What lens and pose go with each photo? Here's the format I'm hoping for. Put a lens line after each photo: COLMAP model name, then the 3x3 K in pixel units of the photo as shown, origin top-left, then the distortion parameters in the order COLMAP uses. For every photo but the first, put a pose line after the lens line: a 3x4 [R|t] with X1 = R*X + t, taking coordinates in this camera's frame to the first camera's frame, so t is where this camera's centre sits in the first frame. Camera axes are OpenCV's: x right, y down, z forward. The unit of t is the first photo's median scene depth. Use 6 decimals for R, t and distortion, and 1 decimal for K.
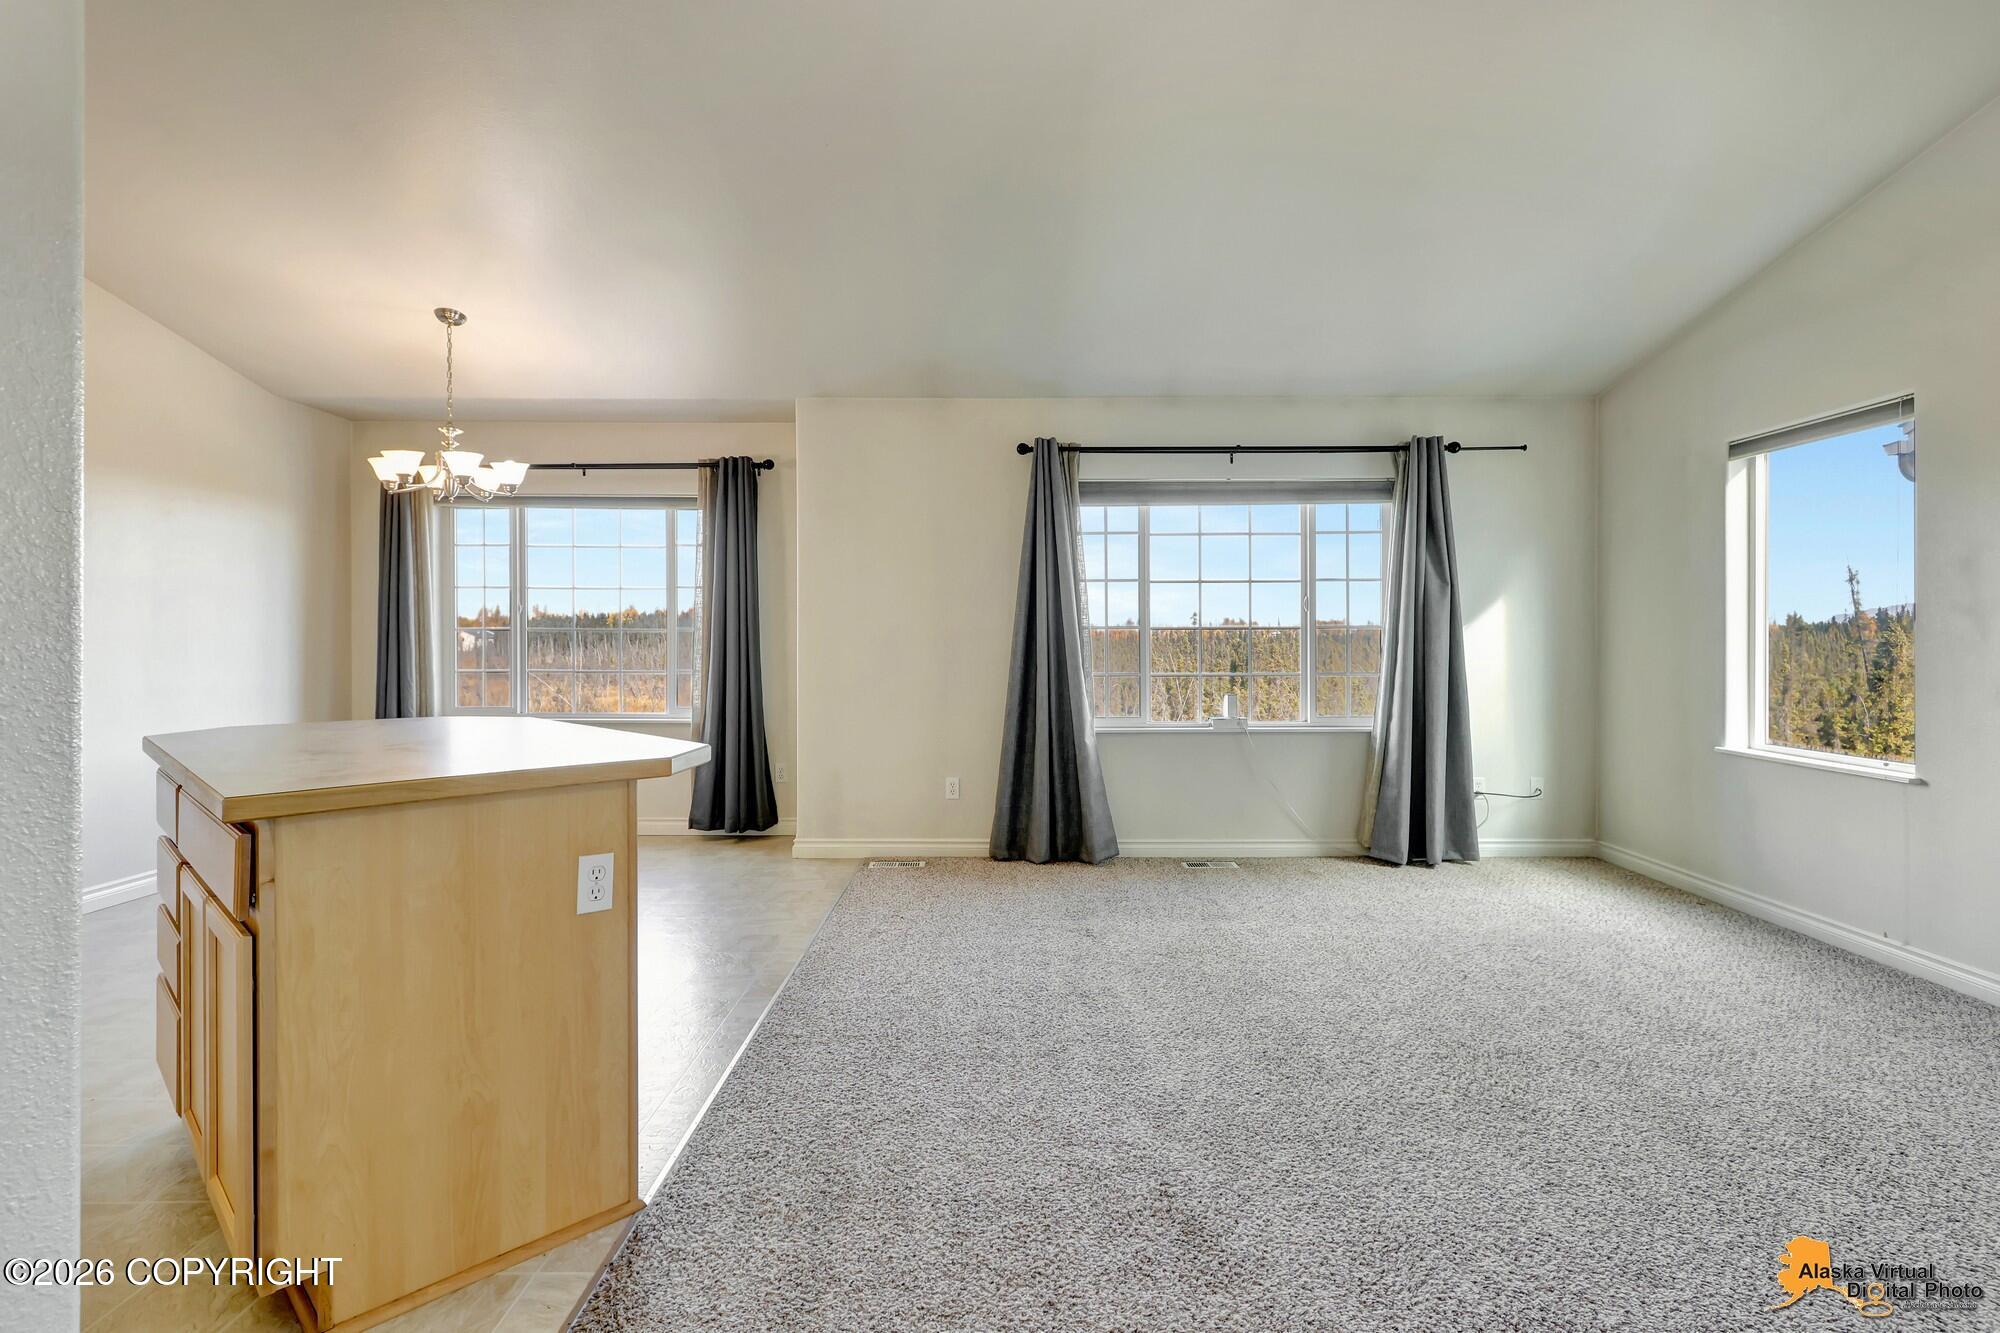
lens RADIAL K [[932.5, 0, 1045.9], [0, 932.5, 654.2], [0, 0, 1]] dist [0.006347, -0.002802]
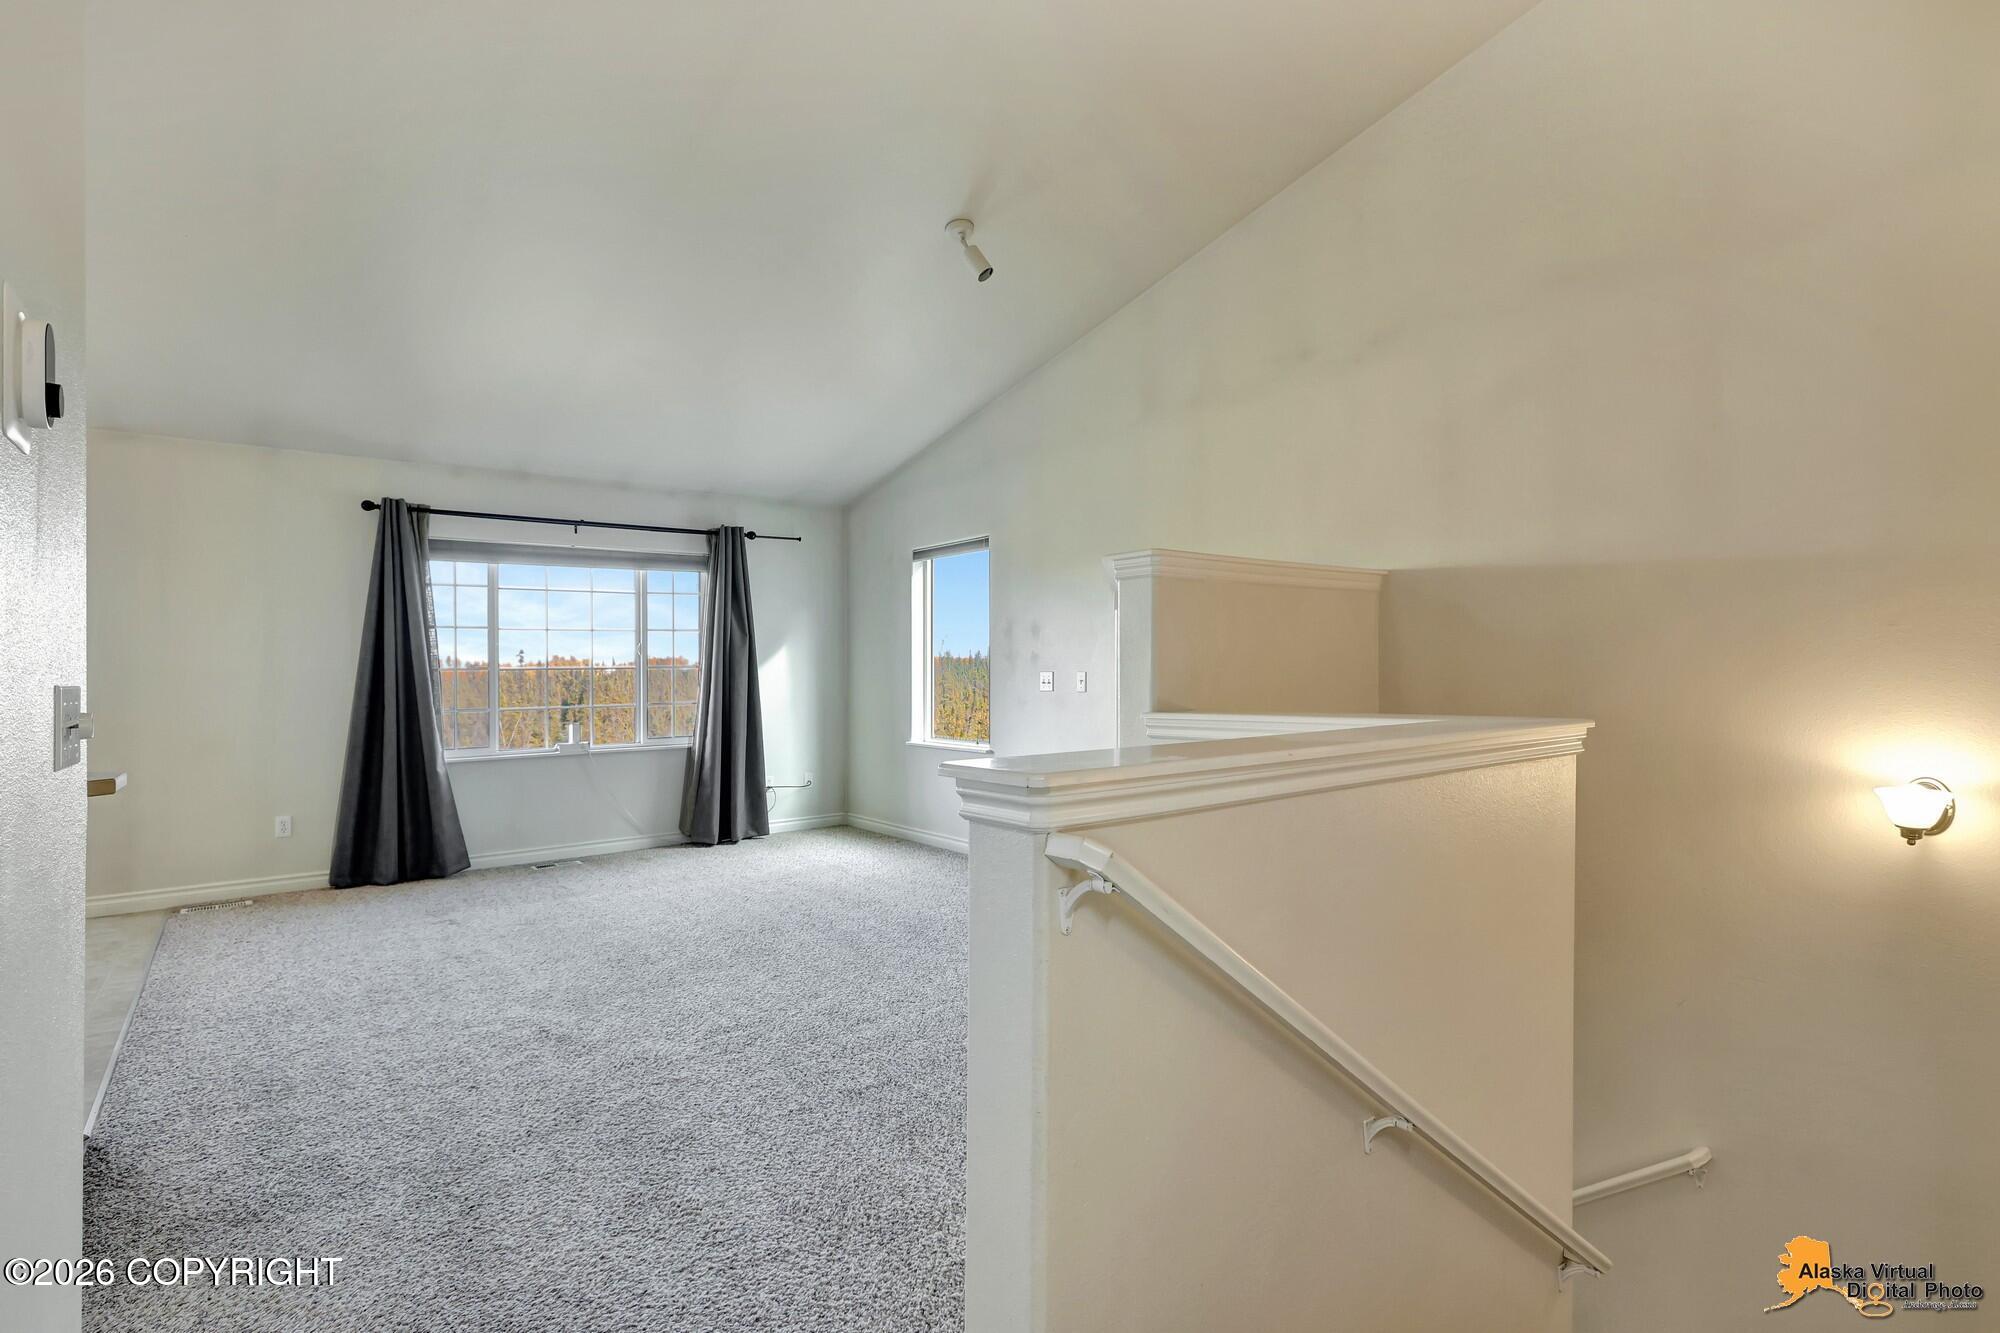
lens RADIAL K [[932.5, 0, 1010.1], [0, 932.5, 639.3], [0, 0, 1]] dist [0.006347, -0.002802]
pose [[0.798672, 0.011453, 0.601657, -0.086289], [0.021510, 0.998637, -0.047564, 0.003822], [-0.601381, 0.050930, 0.797337, -0.330717]]
